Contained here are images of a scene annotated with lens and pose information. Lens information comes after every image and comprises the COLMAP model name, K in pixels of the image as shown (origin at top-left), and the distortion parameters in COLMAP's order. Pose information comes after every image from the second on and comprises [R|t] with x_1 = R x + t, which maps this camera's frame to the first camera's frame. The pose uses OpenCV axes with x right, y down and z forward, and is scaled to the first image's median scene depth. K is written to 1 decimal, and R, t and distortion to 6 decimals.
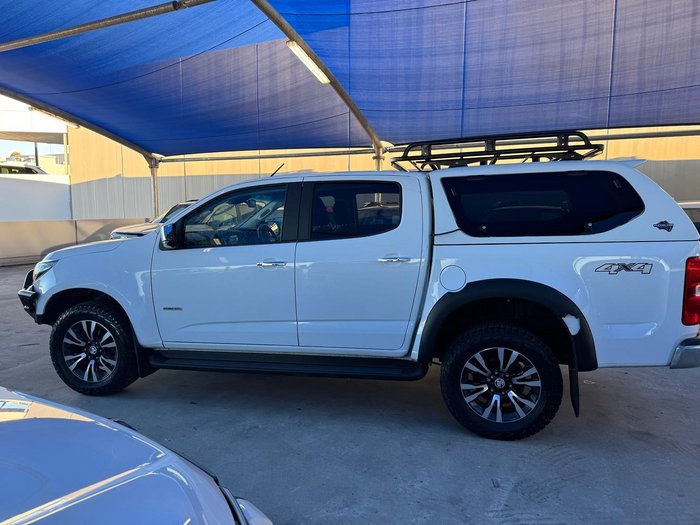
lens RADIAL K [[494.2, 0, 351.2], [0, 494.2, 264.6], [0, 0, 1]] dist [0.043135, -0.061234]
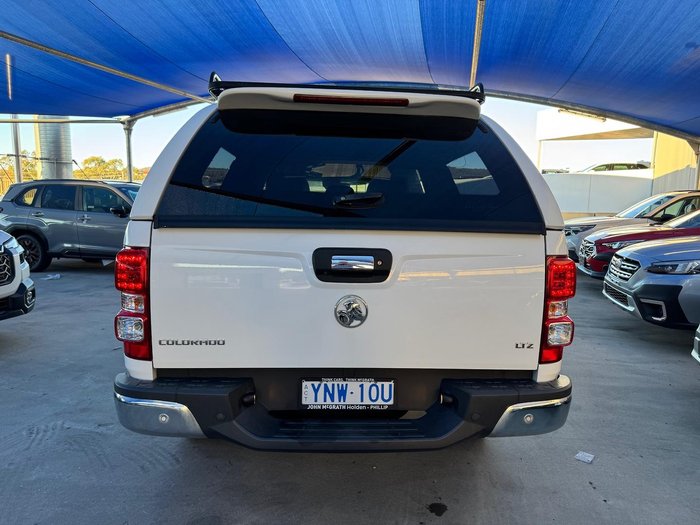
lens RADIAL K [[489.9, 0, 353.3], [0, 489.9, 264.7], [0, 0, 1]] dist [0.121289, -0.134214]
pose [[0.286465, 0.124976, -0.949905, 1.054595], [-0.124769, 0.987879, 0.092345, -0.066473], [0.949932, 0.092065, 0.298586, 0.846008]]
